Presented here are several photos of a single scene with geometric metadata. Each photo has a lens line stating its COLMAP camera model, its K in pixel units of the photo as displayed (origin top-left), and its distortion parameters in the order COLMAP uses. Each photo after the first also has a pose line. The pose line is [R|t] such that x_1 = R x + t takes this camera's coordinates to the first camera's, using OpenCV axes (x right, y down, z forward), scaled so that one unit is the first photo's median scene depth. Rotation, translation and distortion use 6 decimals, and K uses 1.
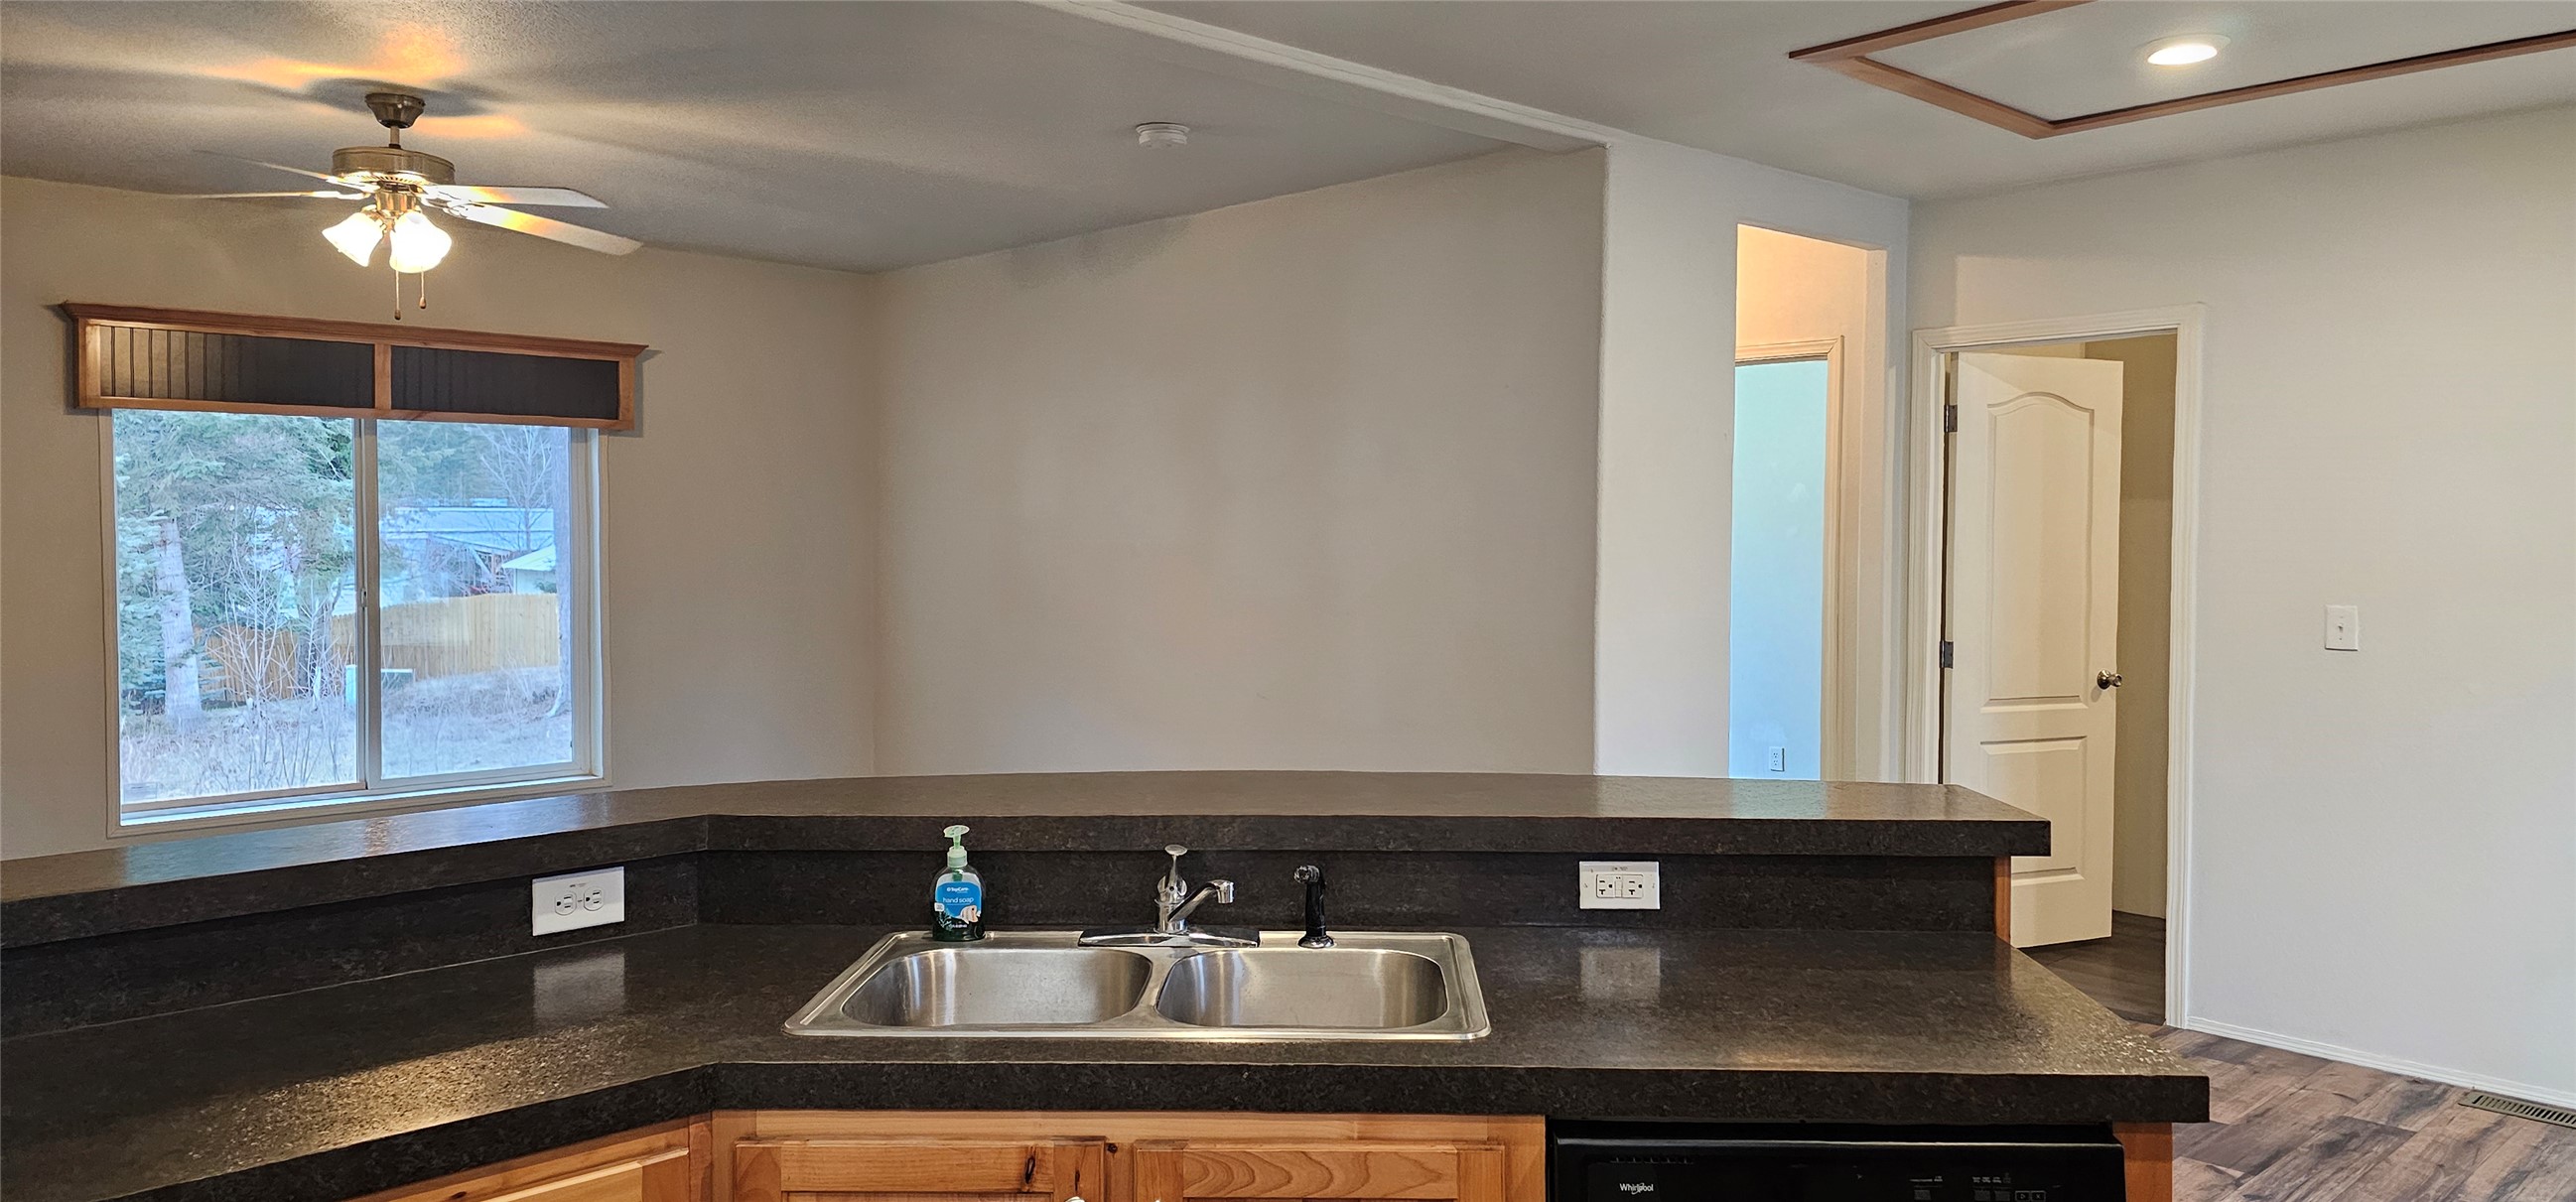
lens RADIAL K [[1705.2, 0, 1290.3], [0, 1705.2, 565.7], [0, 0, 1]] dist [0.078440, -0.079311]
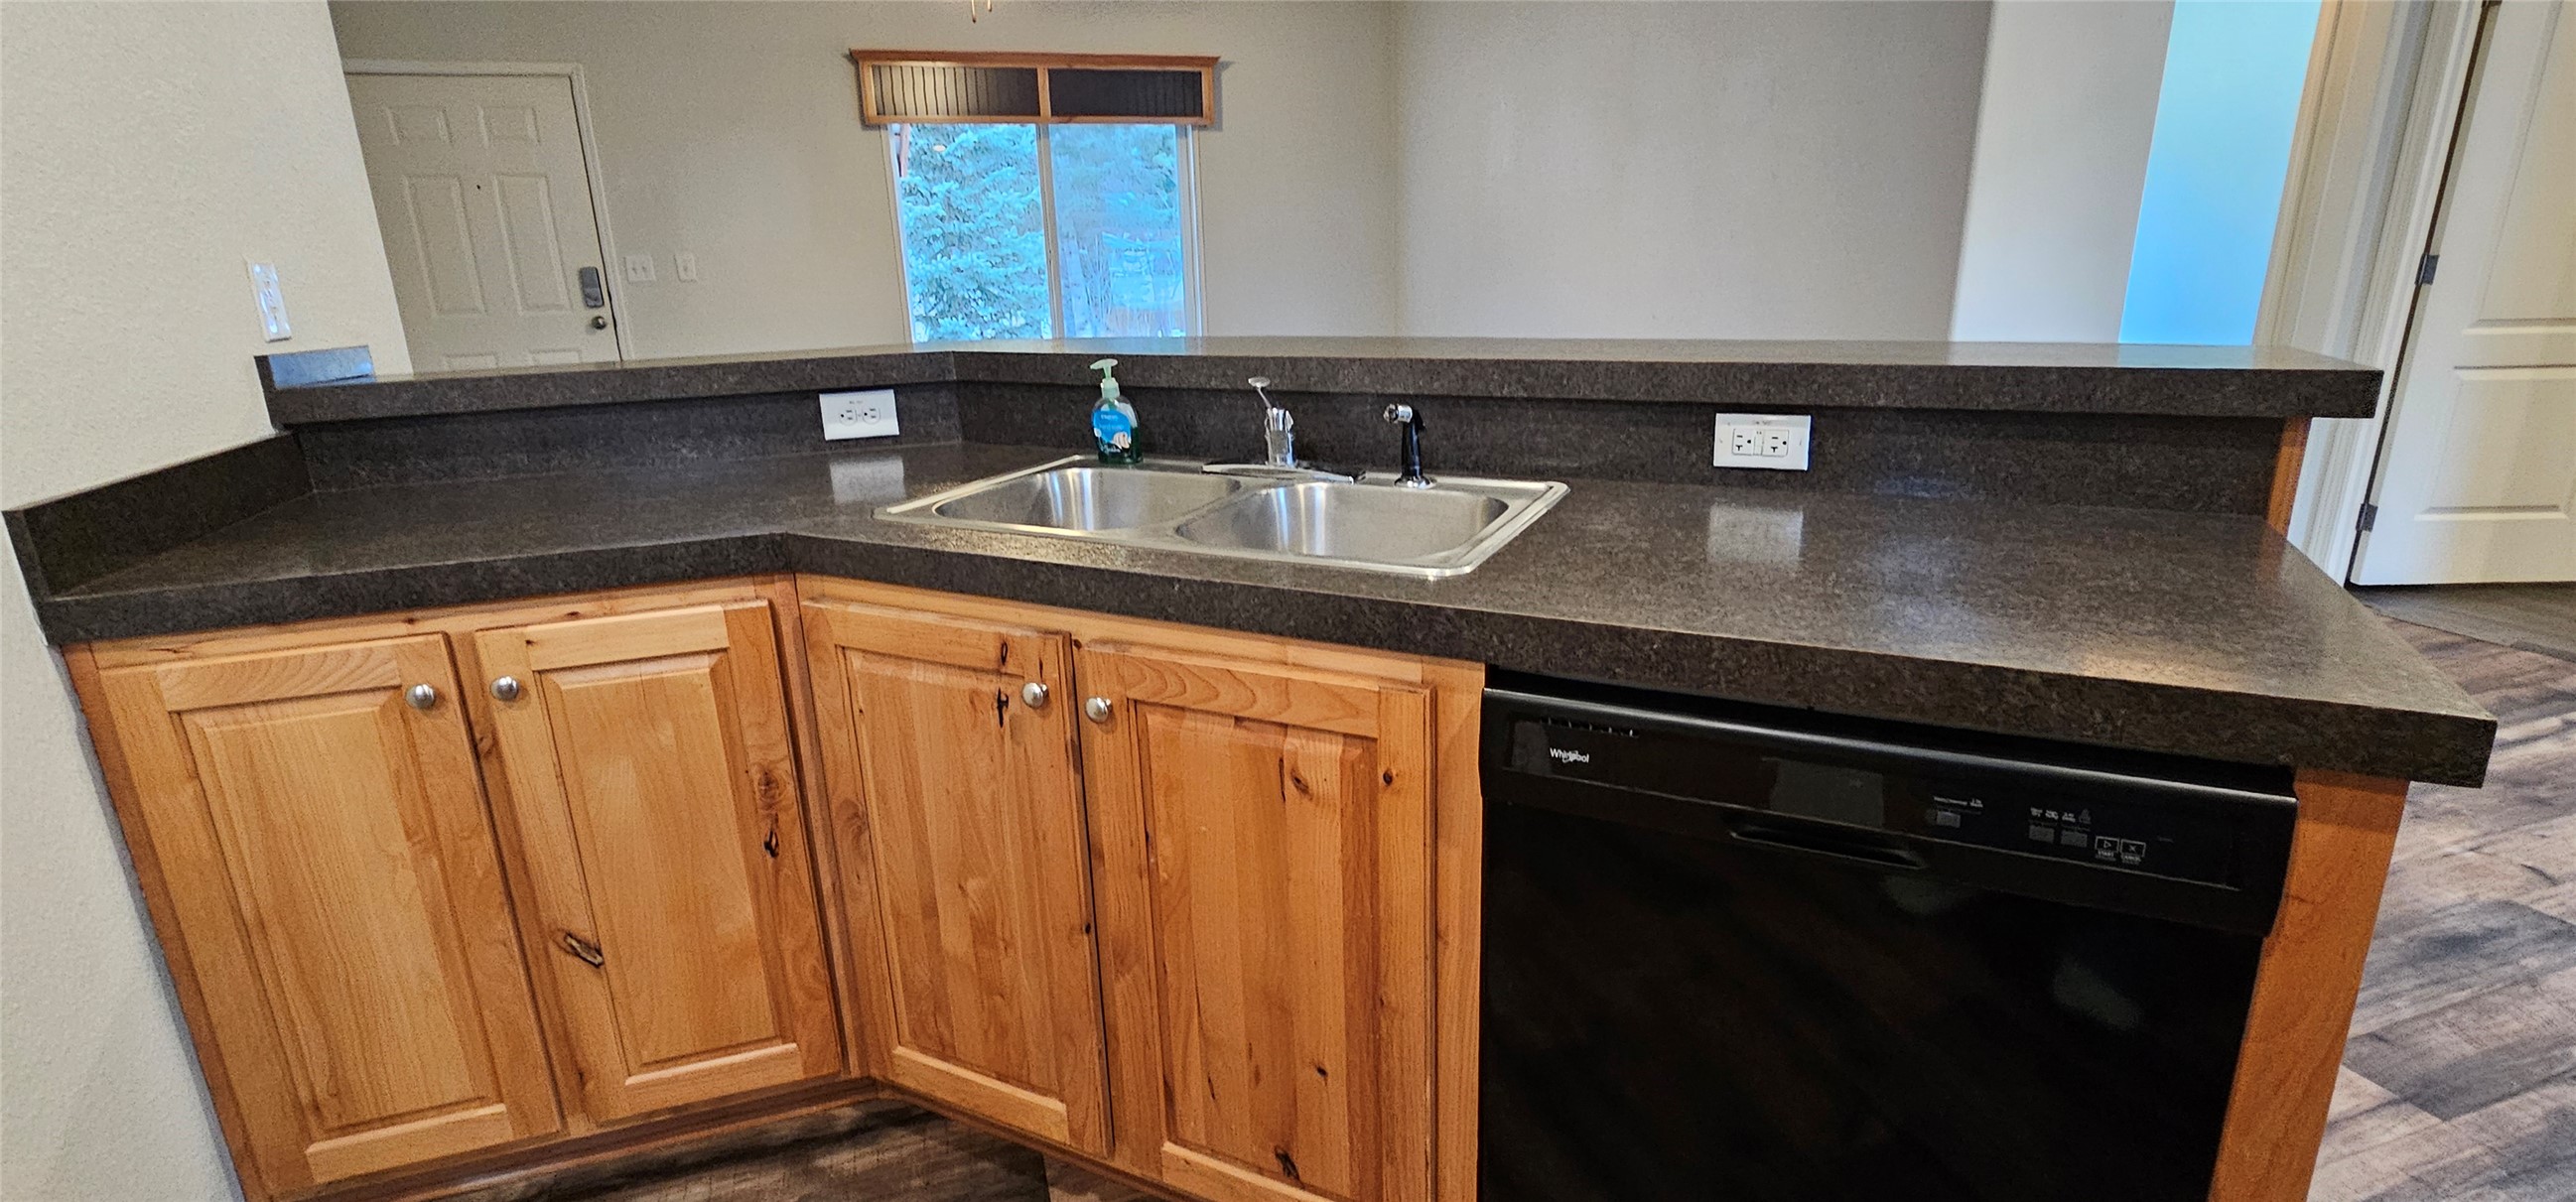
lens RADIAL K [[1171.2, 0, 1285.7], [0, 1171.2, 580.5], [0, 0, 1]] dist [-0.000178, -0.000093]
pose [[0.906535, 0.090110, -0.412402, 0.226487], [0.018828, 0.967348, 0.252753, 0.097856], [0.421711, -0.236894, 0.875238, 0.344329]]
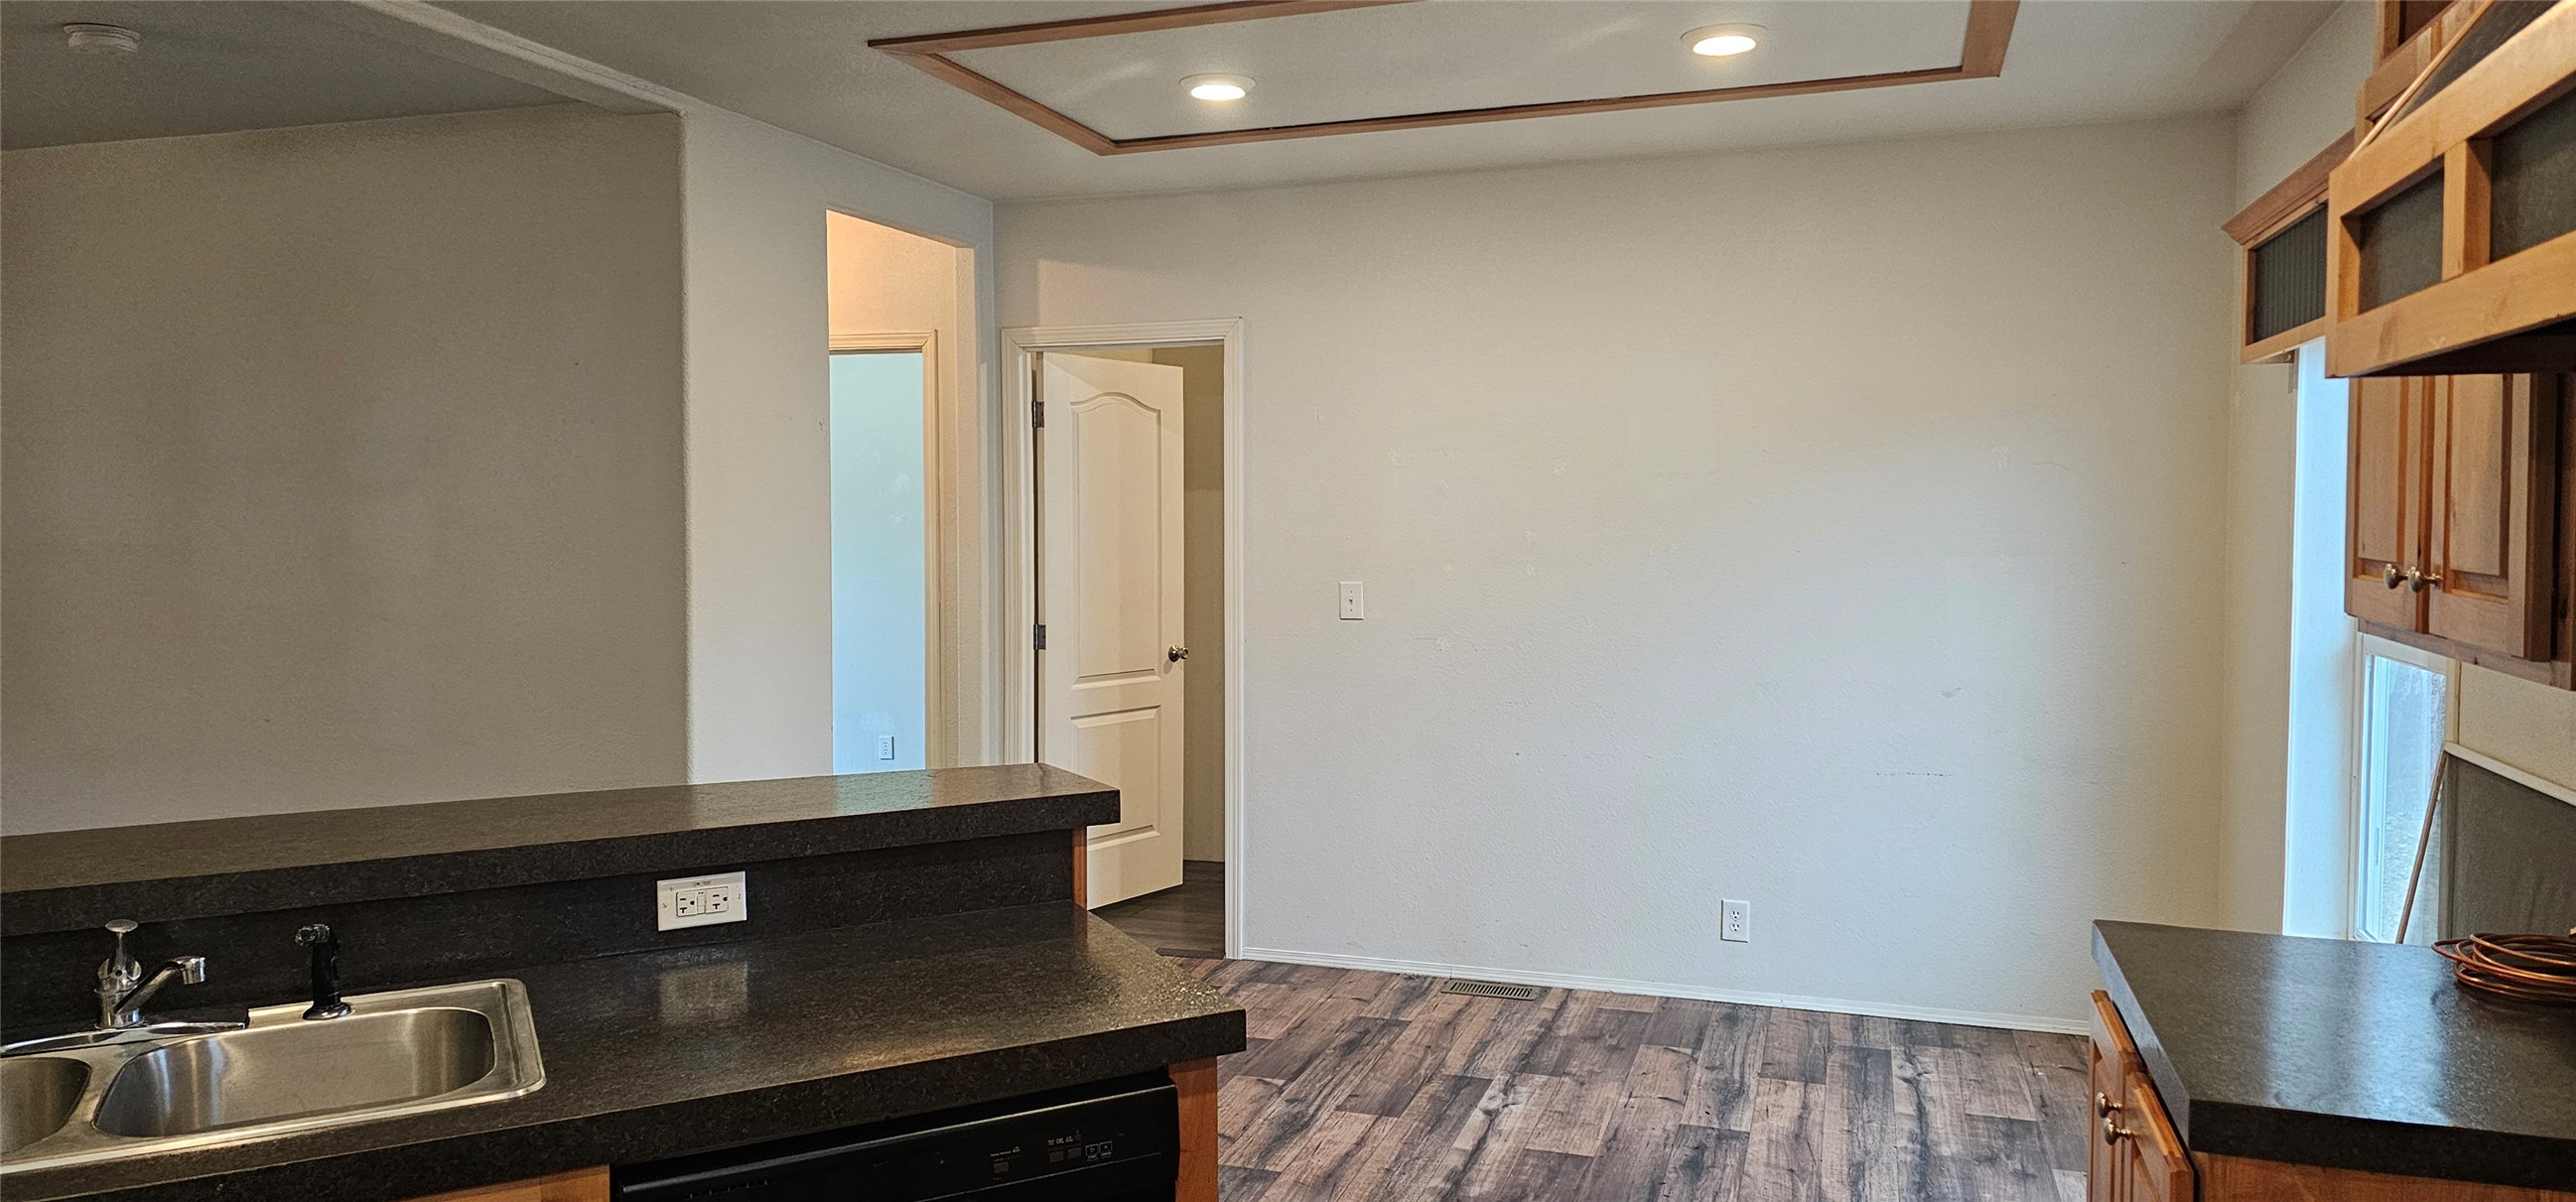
lens RADIAL K [[1705.2, 0, 1290.3], [0, 1705.2, 565.7], [0, 0, 1]] dist [0.078440, -0.079311]
pose [[0.875003, -0.021690, 0.483631, 0.021185], [0.019070, 0.999765, 0.010336, -0.000755], [-0.483741, 0.000179, 0.875211, 0.017038]]
